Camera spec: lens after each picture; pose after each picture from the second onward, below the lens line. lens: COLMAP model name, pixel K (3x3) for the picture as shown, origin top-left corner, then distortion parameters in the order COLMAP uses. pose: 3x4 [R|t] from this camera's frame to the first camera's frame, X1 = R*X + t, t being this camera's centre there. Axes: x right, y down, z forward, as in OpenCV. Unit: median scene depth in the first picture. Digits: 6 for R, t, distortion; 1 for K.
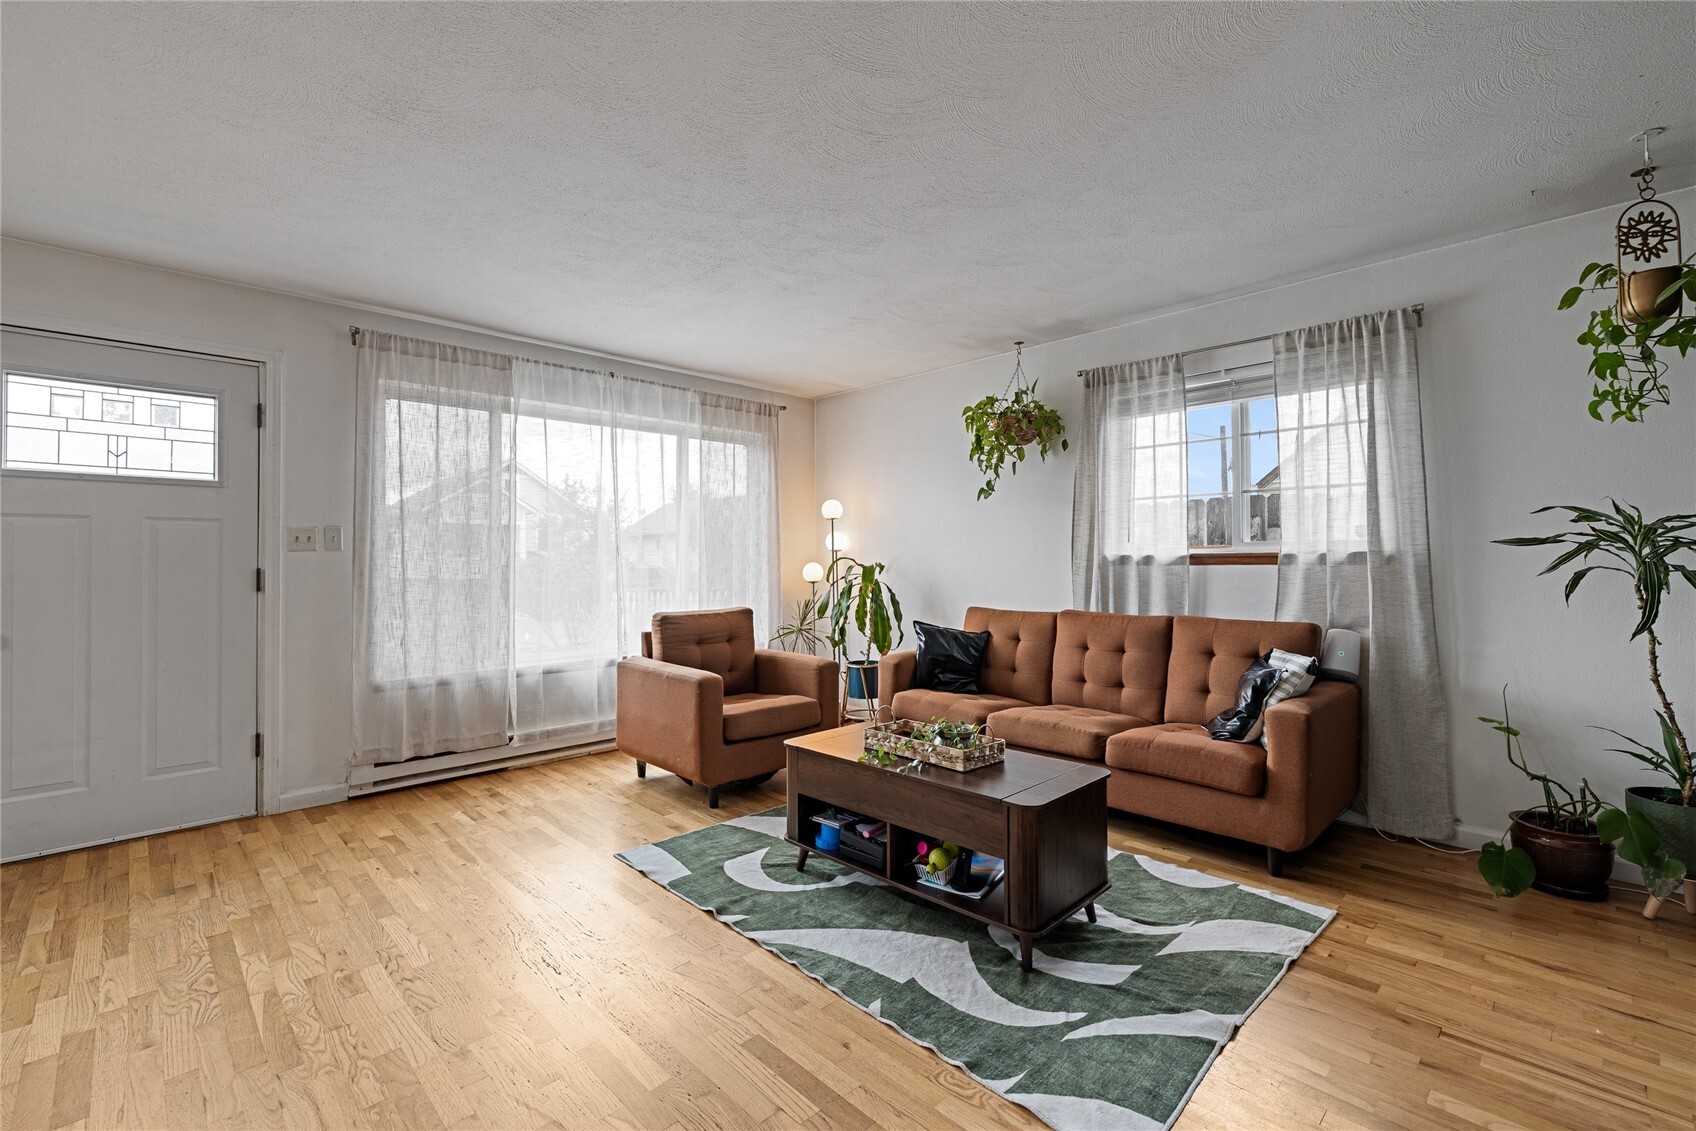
lens RADIAL K [[745.6, 0, 846.3], [0, 745.6, 553.8], [0, 0, 1]] dist [0.006565, -0.002493]
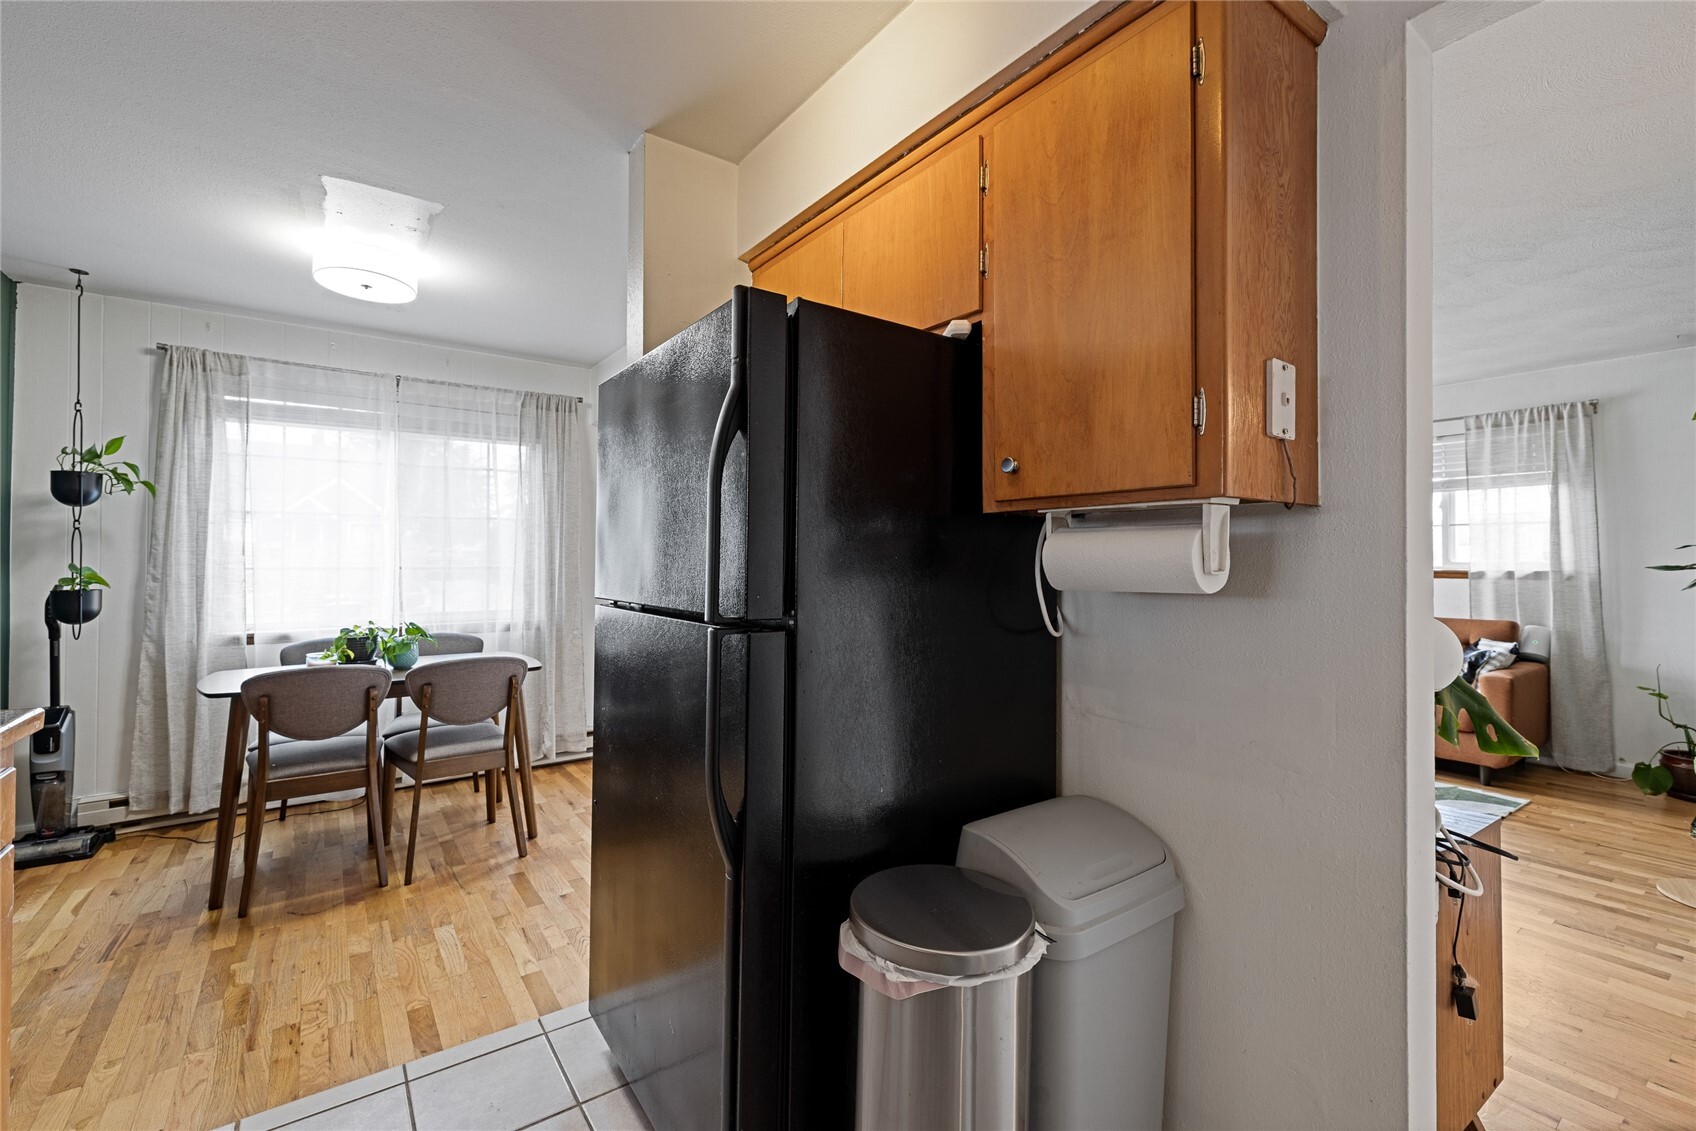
lens RADIAL K [[745.6, 0, 838.4], [0, 745.6, 552.3], [0, 0, 1]] dist [0.006565, -0.002493]
pose [[0.989045, 0.007008, -0.147449, -0.438076], [-0.007324, 0.999972, -0.001600, -0.030376], [0.147434, 0.002663, 0.989068, -0.609157]]
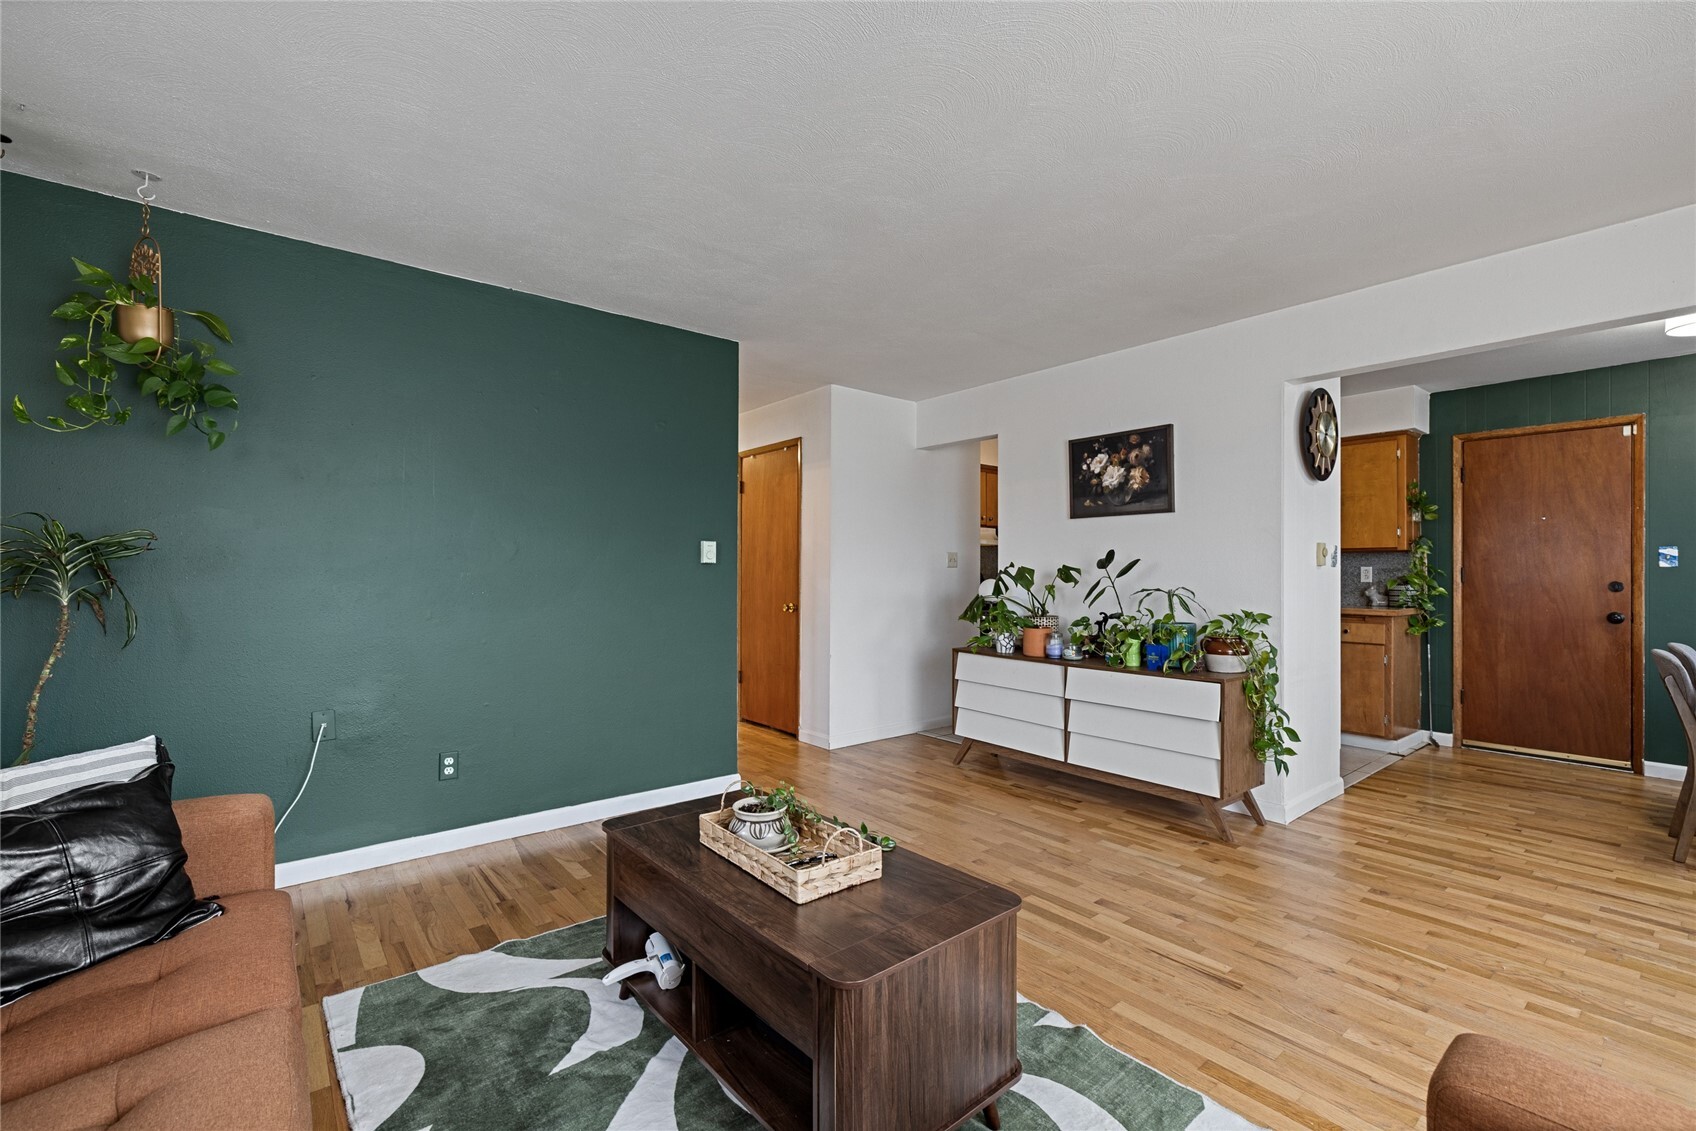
lens RADIAL K [[718.0, 0, 852.9], [0, 718.0, 571.3], [0, 0, 1]] dist [0.000388, 0.000935]
pose [[-0.995803, 0.002744, 0.091487, -0.008110], [0.001215, 0.999859, -0.016767, 0.012683], [-0.091520, -0.016585, -0.995665, 1.382481]]
